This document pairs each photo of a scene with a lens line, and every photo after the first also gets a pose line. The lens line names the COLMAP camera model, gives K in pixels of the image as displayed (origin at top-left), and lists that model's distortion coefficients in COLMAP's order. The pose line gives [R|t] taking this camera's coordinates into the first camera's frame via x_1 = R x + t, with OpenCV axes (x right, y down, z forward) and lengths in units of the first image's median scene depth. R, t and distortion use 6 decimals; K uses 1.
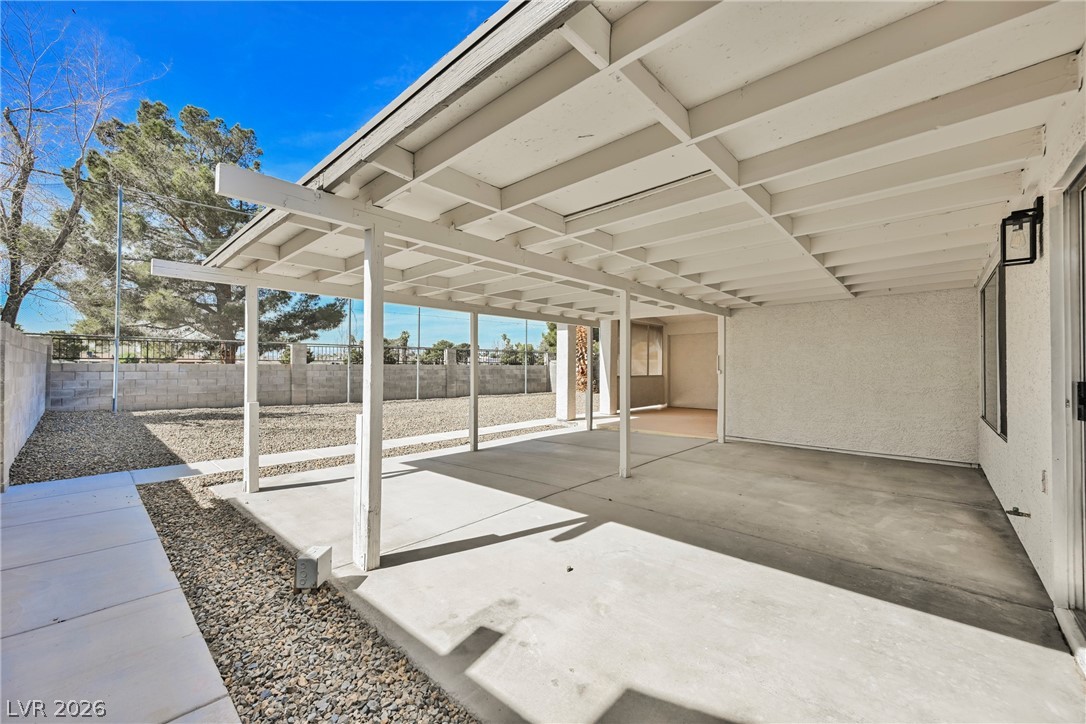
lens RADIAL K [[423.7, 0, 547.8], [0, 423.7, 361.7], [0, 0, 1]] dist [-0.001397, -0.000030]
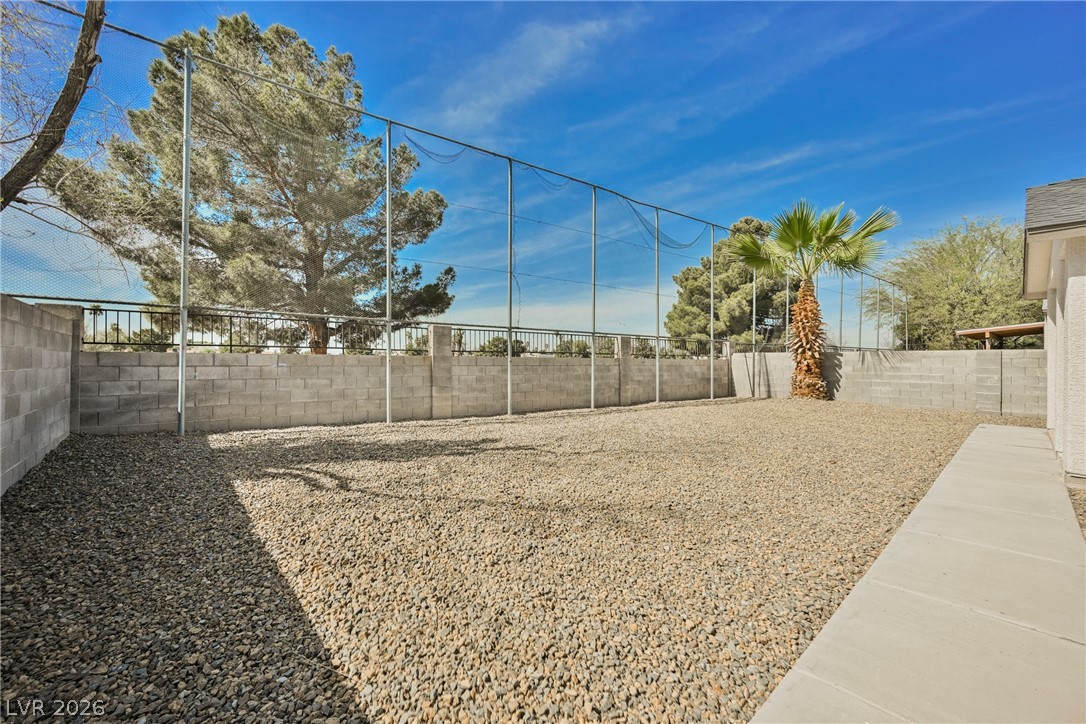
lens RADIAL K [[423.7, 0, 547.8], [0, 423.7, 361.7], [0, 0, 1]] dist [-0.001397, -0.000030]
pose [[0.994262, 0.002926, -0.106933, -0.347367], [-0.001949, 0.999955, 0.009241, 0.007967], [0.106955, -0.008980, 0.994223, 0.359391]]
